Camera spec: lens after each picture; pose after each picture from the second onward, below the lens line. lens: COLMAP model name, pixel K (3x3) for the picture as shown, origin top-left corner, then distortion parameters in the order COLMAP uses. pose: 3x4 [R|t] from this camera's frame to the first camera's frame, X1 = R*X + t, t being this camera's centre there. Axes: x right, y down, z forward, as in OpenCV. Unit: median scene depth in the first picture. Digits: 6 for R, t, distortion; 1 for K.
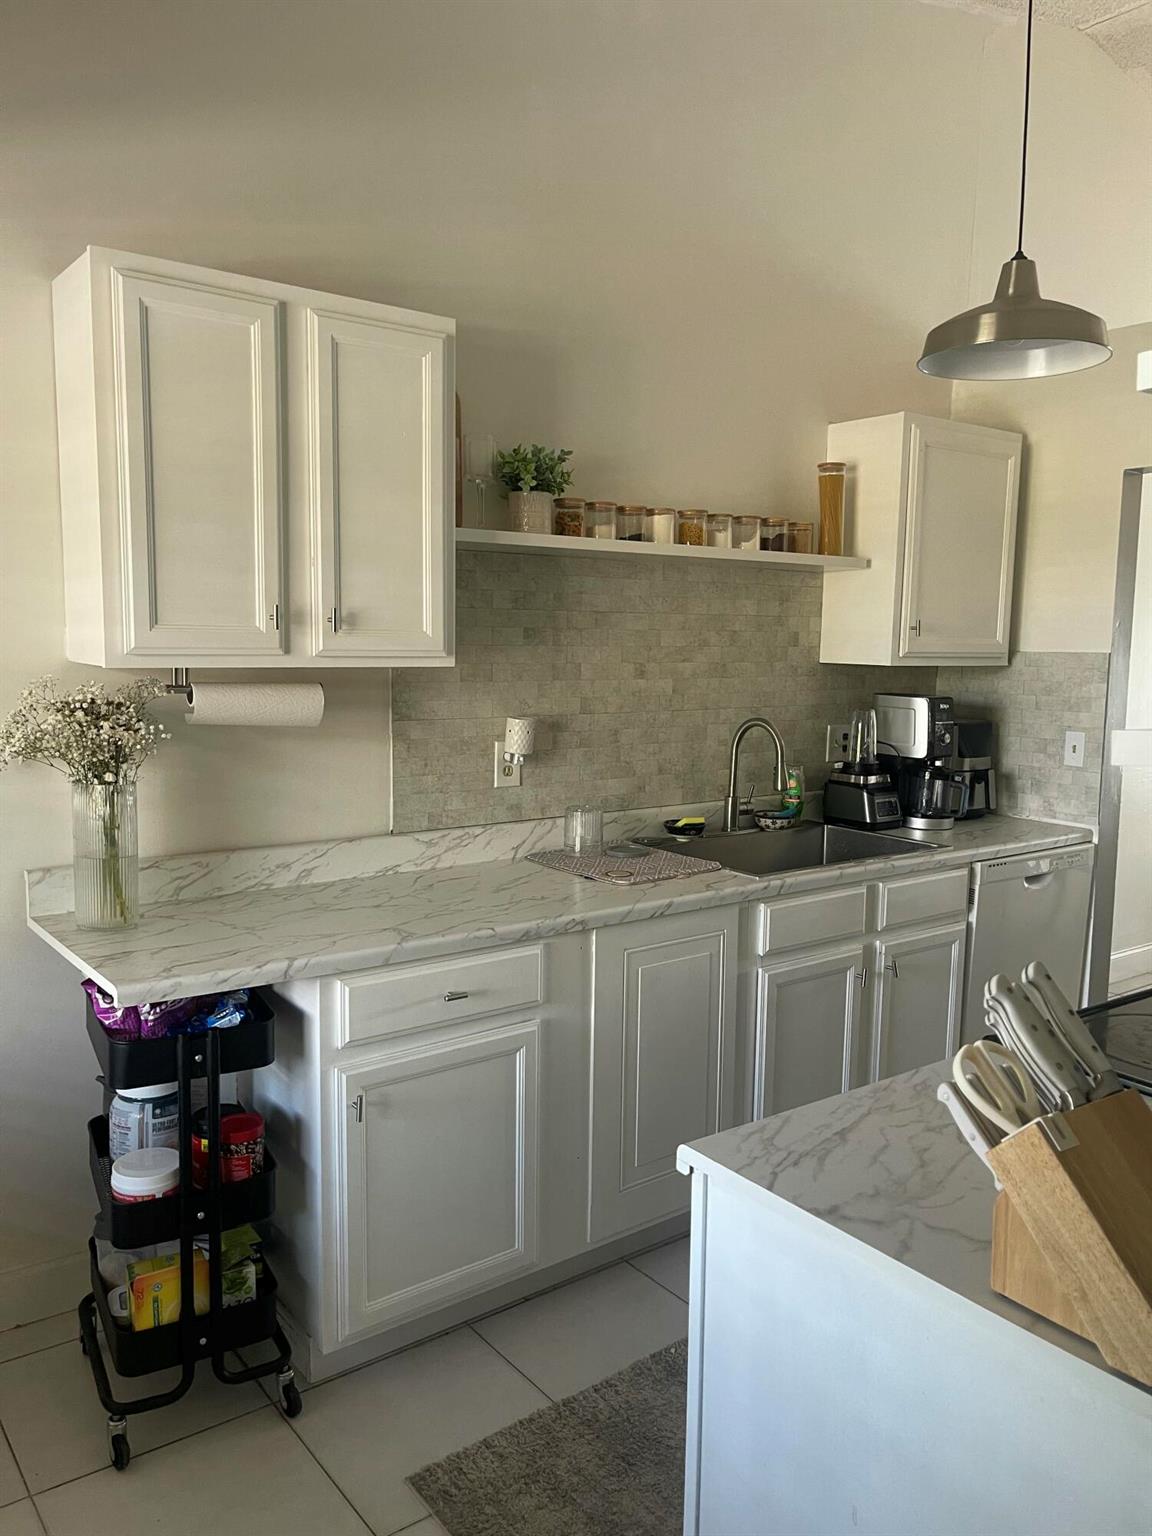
lens RADIAL K [[1167.3, 0, 581.4], [0, 1167.3, 765.5], [0, 0, 1]] dist [0.052748, -0.075373]
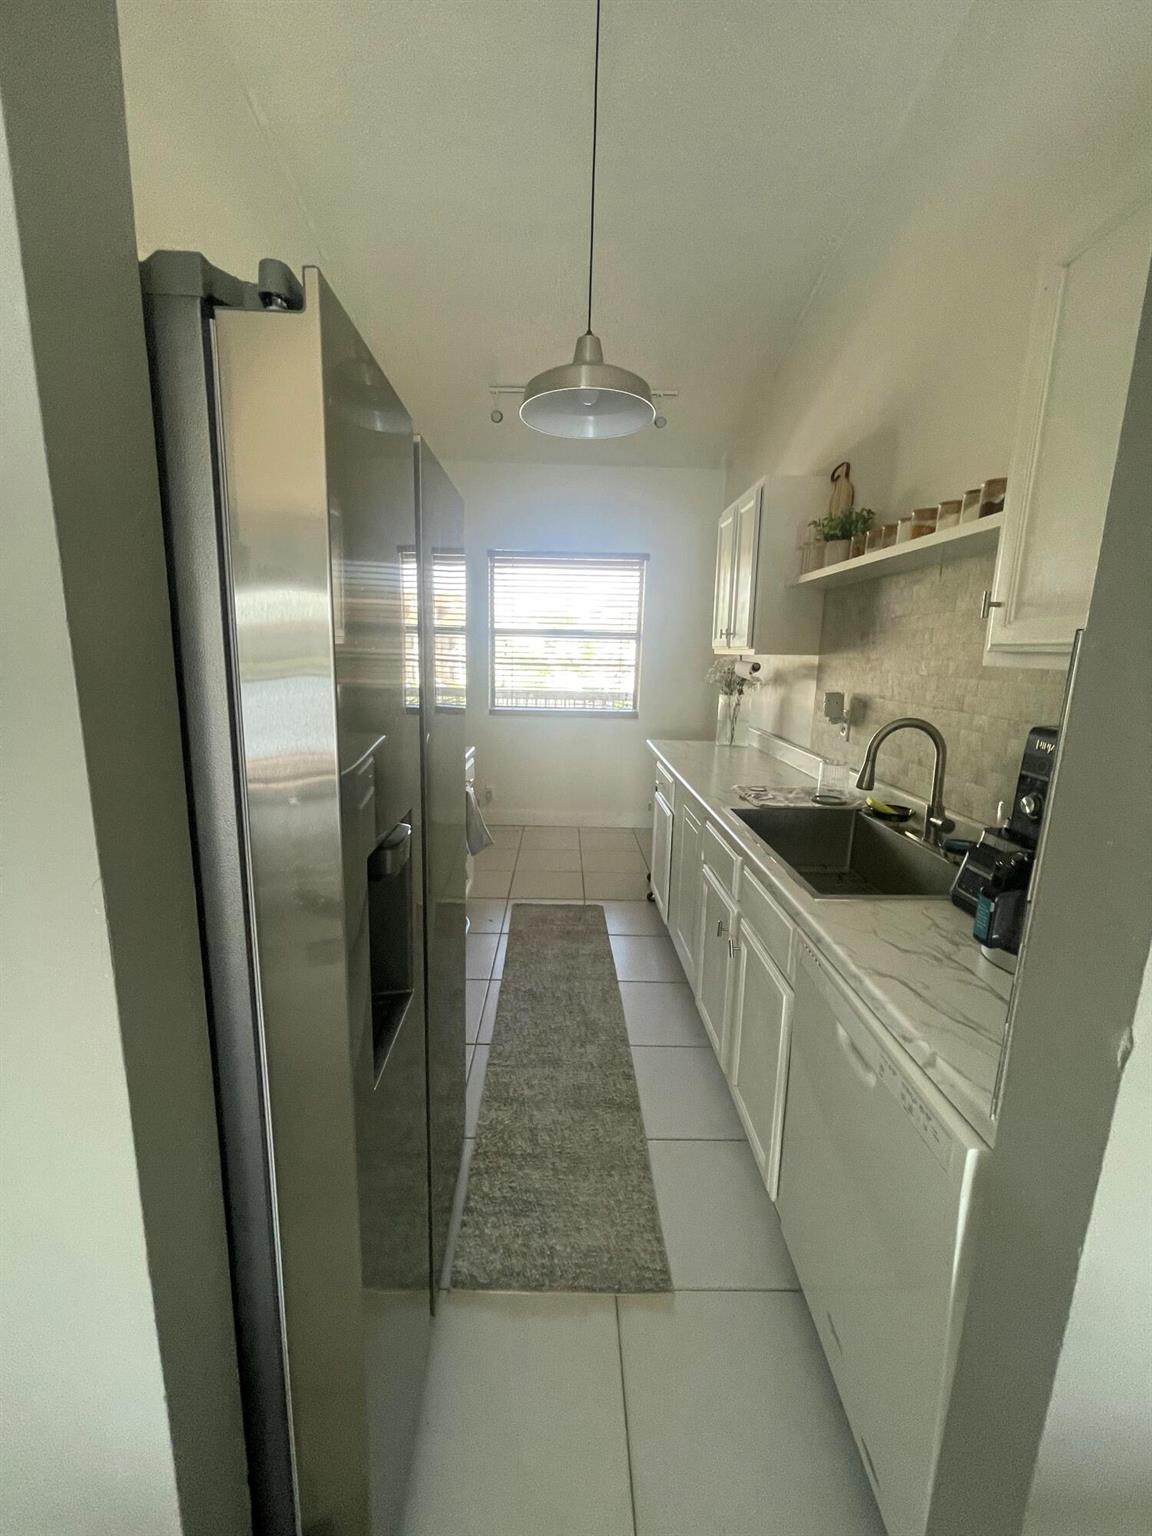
lens RADIAL K [[623.5, 0, 580.1], [0, 623.5, 771.7], [0, 0, 1]] dist [-0.002449, -0.000359]
pose [[-0.586919, 0.119419, -0.800790, 0.724928], [-0.134799, 0.960845, 0.242085, -0.085379], [0.798345, 0.250030, -0.547841, 1.090804]]
